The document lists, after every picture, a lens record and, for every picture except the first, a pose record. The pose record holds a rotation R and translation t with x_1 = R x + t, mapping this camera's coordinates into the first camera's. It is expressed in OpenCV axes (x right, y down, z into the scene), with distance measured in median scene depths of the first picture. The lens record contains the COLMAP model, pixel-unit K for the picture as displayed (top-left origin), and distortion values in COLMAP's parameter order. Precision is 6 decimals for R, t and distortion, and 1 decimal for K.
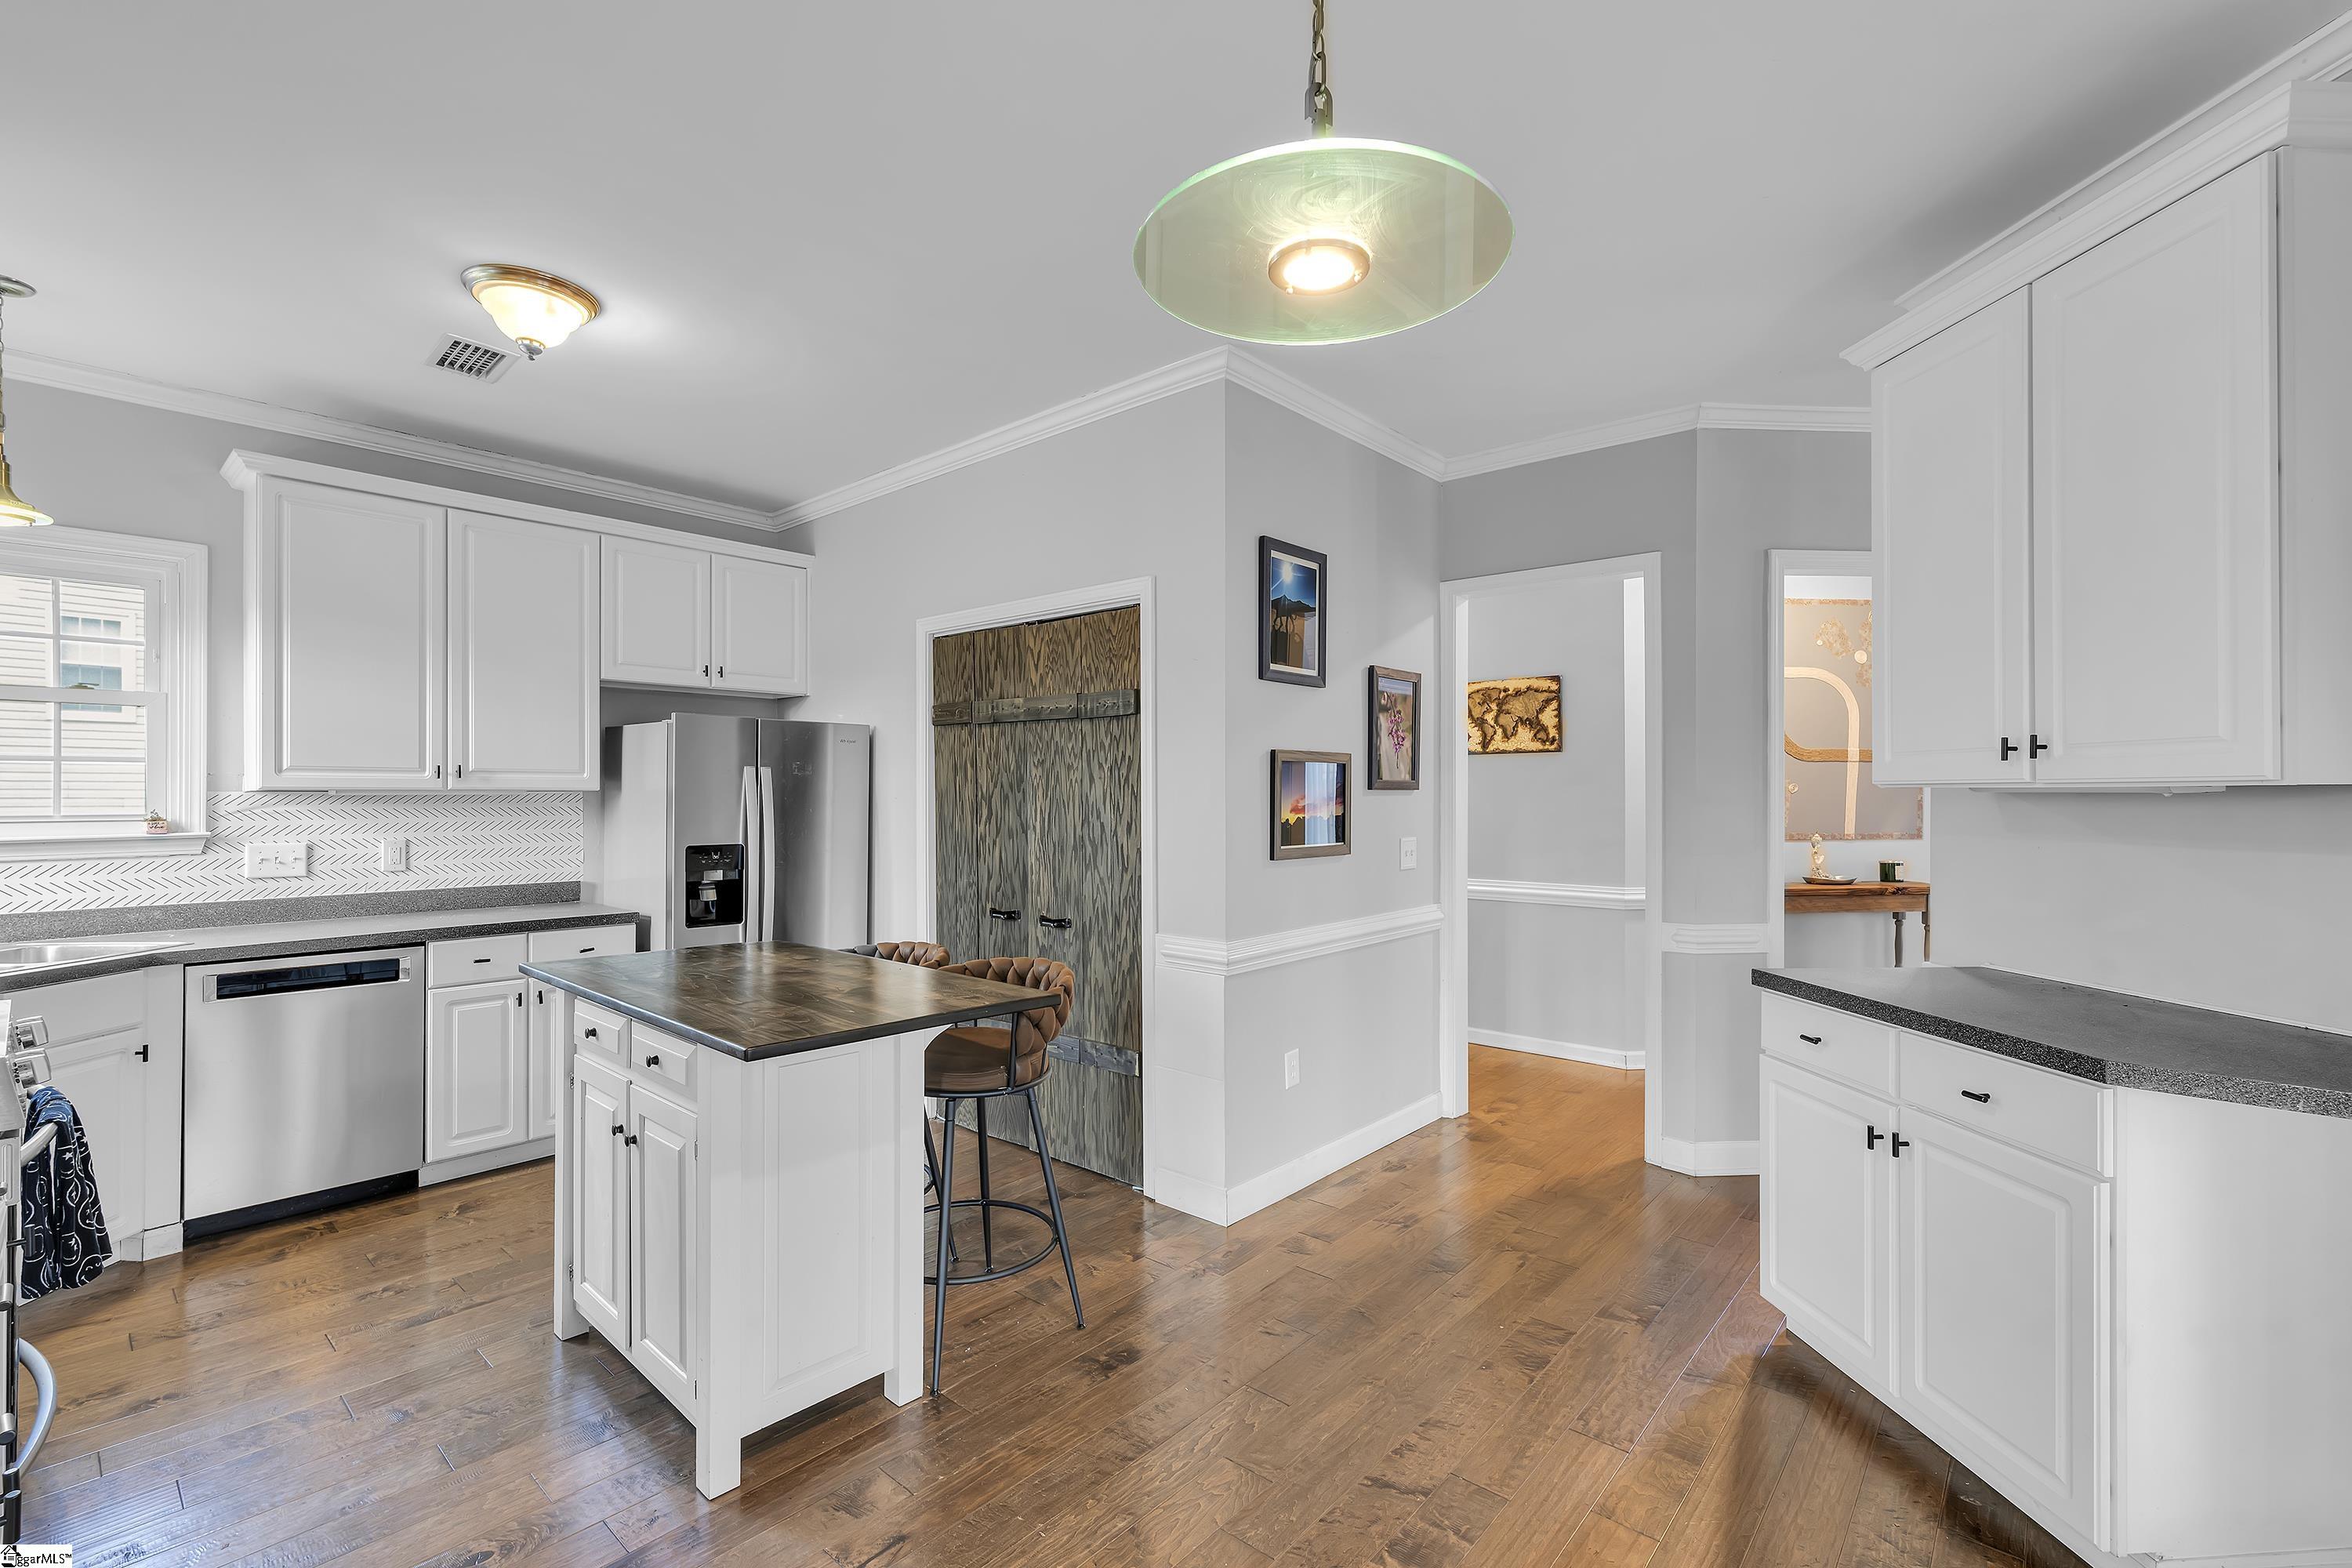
lens RADIAL K [[1026.8, 0, 1182.9], [0, 1026.8, 791.9], [0, 0, 1]] dist [0.001980, 0.000032]
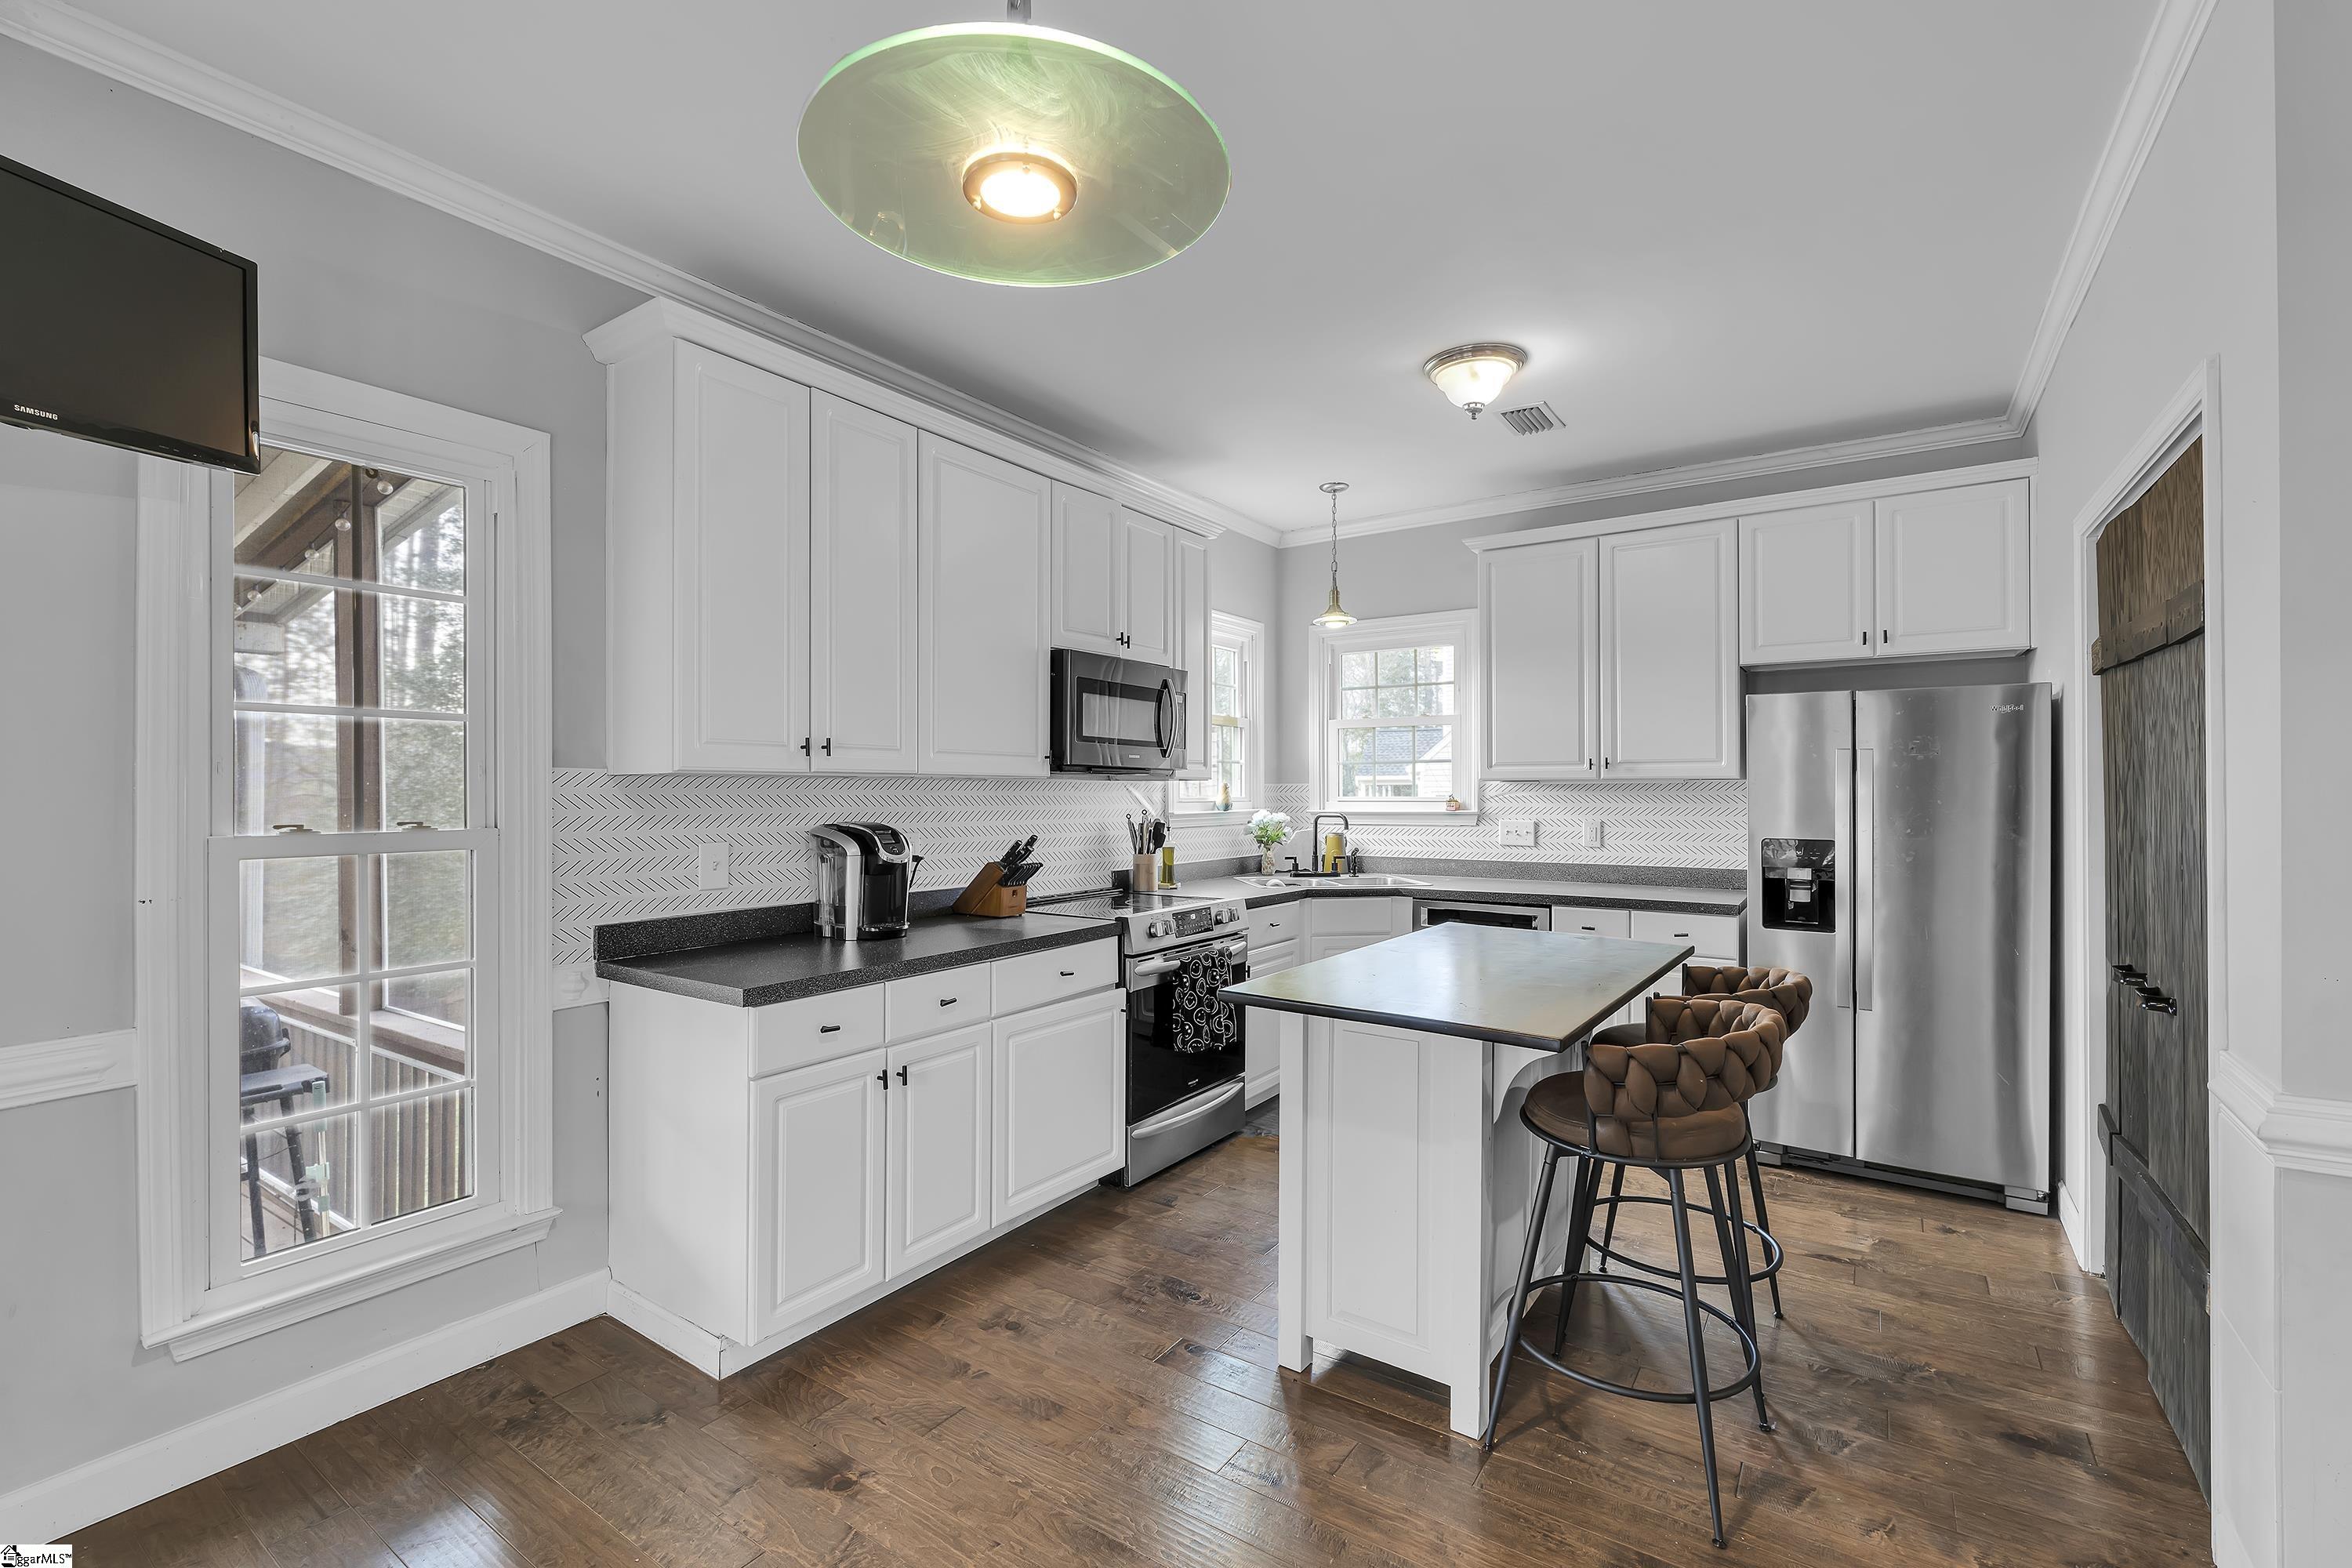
lens RADIAL K [[1026.8, 0, 1179.5], [0, 1026.8, 786.3], [0, 0, 1]] dist [0.001980, 0.000032]
pose [[0.131136, -0.000247, -0.991364, 0.368827], [0.007137, 0.999974, 0.000695, 0.001663], [0.991339, -0.007166, 0.131134, 0.370476]]
